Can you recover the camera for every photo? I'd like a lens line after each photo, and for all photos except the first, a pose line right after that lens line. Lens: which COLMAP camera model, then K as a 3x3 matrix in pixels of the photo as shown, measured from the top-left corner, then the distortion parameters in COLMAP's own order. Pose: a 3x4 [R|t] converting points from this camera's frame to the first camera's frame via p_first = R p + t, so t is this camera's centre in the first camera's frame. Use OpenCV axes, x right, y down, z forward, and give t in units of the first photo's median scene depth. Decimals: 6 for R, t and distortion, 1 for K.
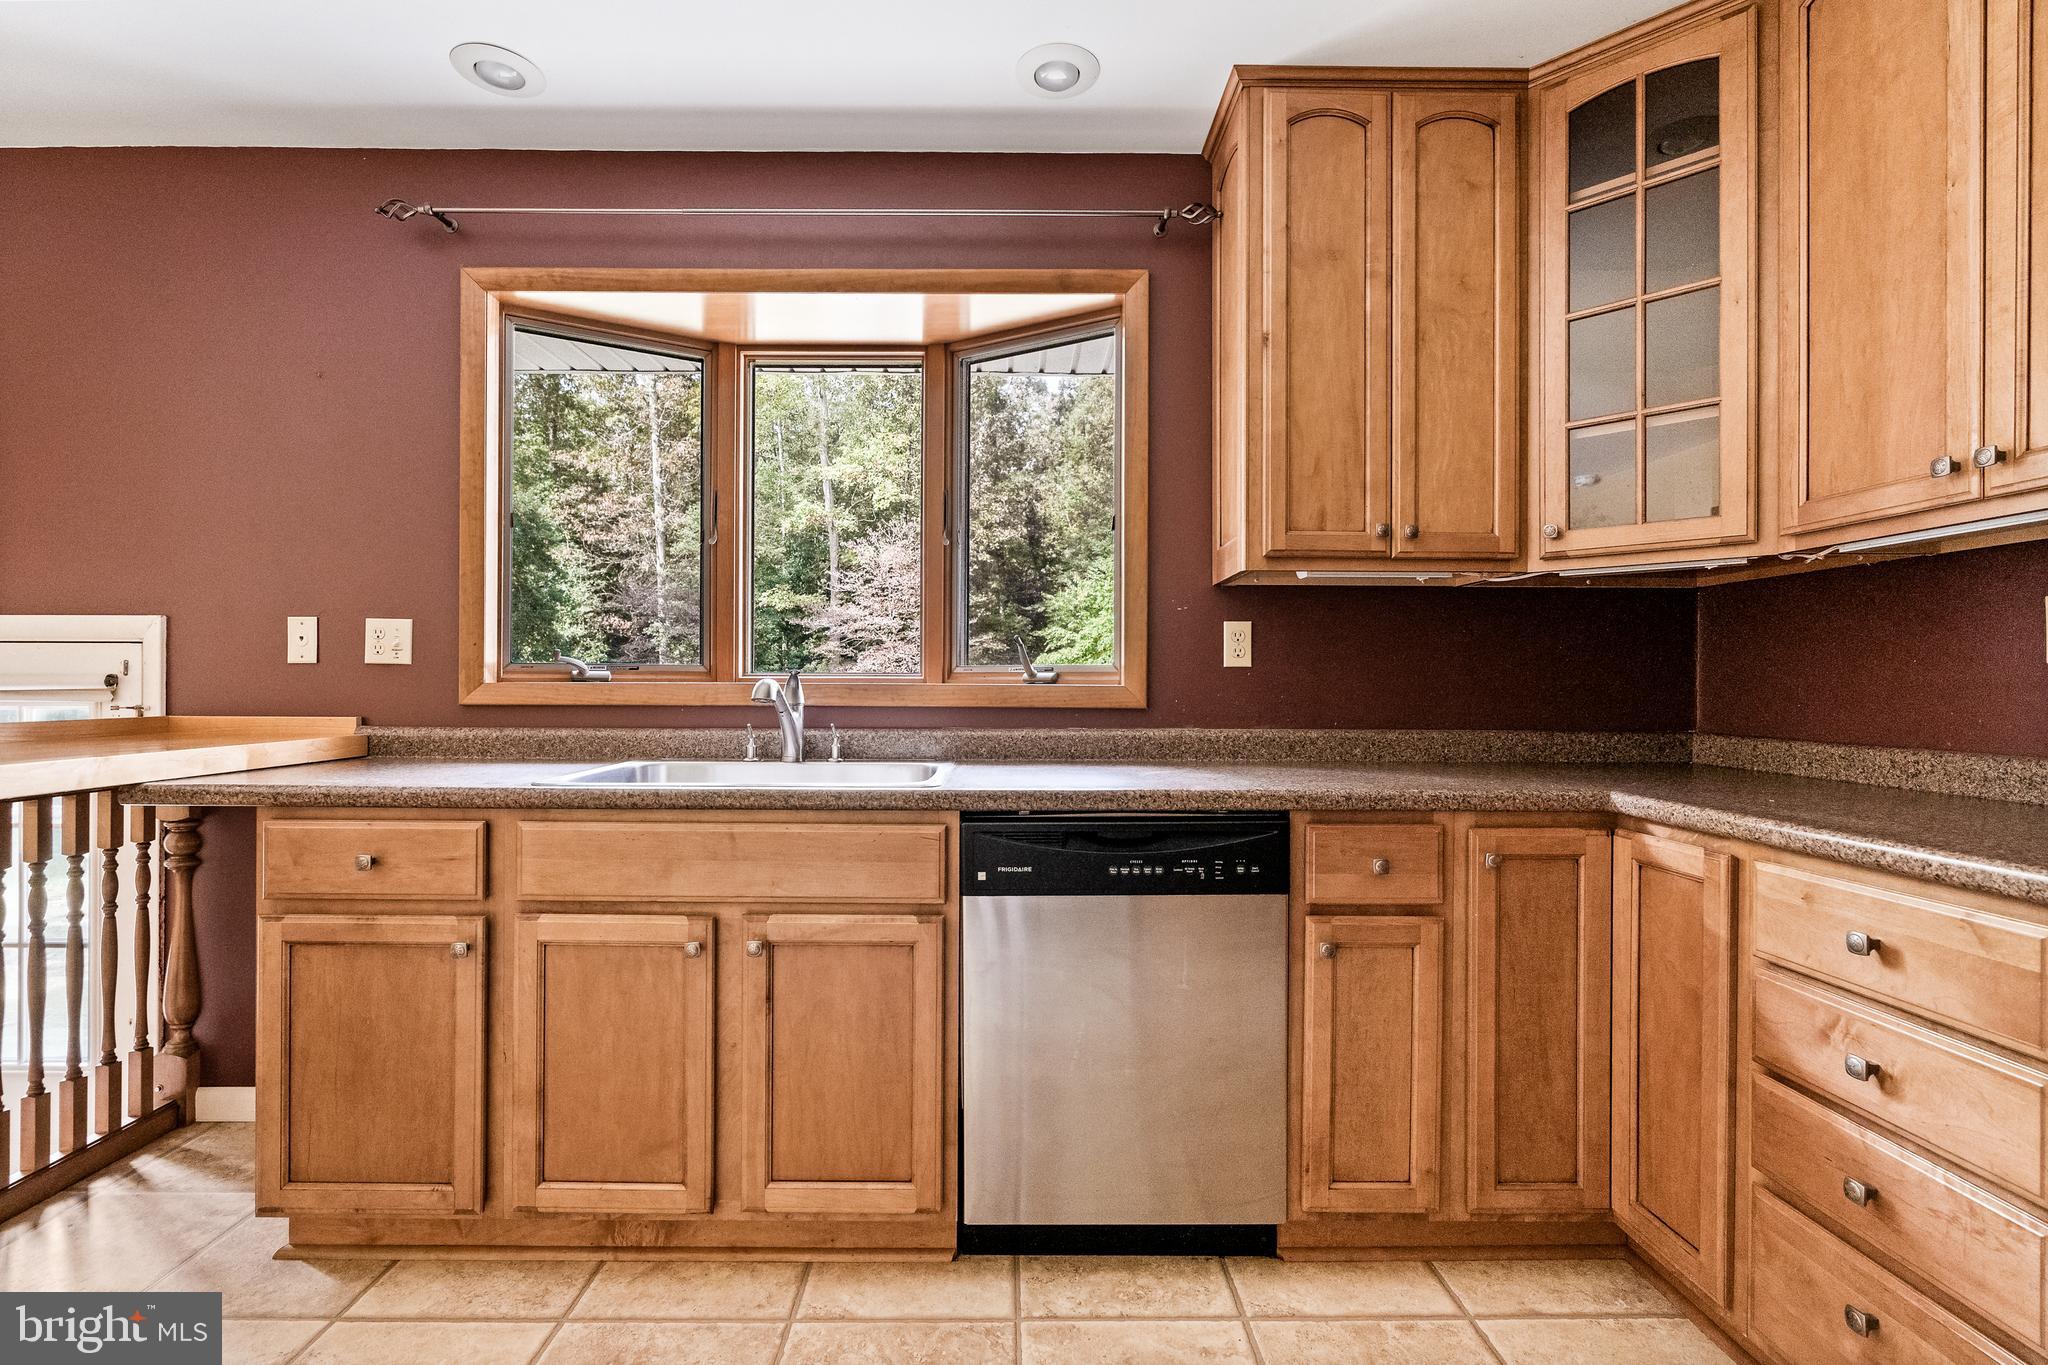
lens RADIAL K [[925.9, 0, 1017.3], [0, 925.9, 683.6], [0, 0, 1]] dist [-0.005107, -0.000016]
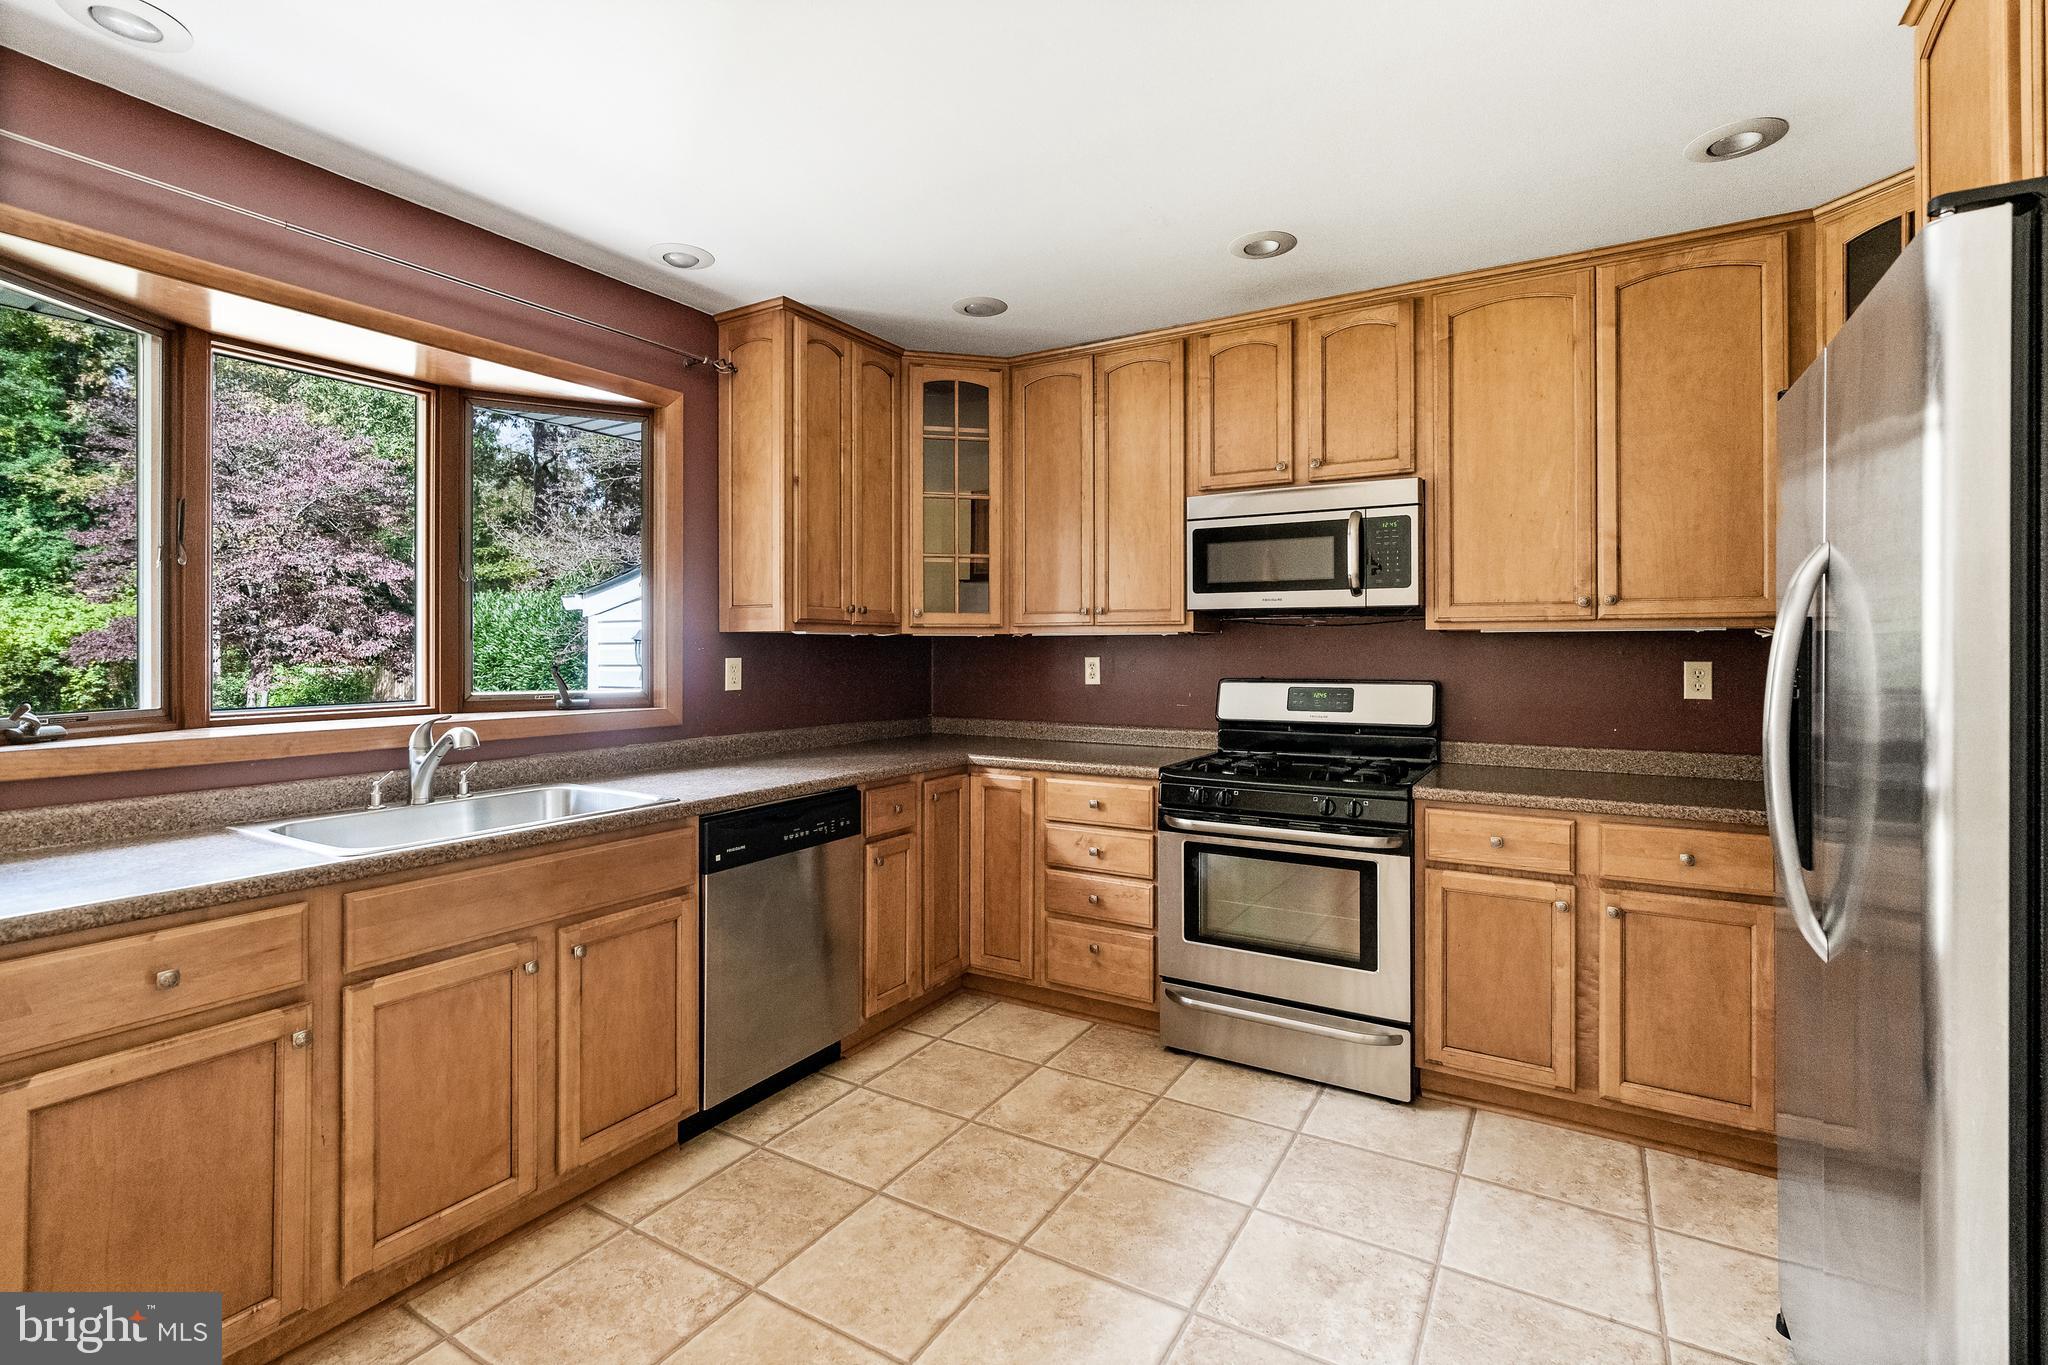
lens RADIAL K [[933.3, 0, 1017.3], [0, 933.3, 645.4], [0, 0, 1]] dist [-0.005349, 0.000367]
pose [[0.524188, -0.000977, 0.851602, -0.967115], [0.001607, 0.999999, 0.000158, -0.111979], [-0.851601, 0.001286, 0.524189, -0.133215]]
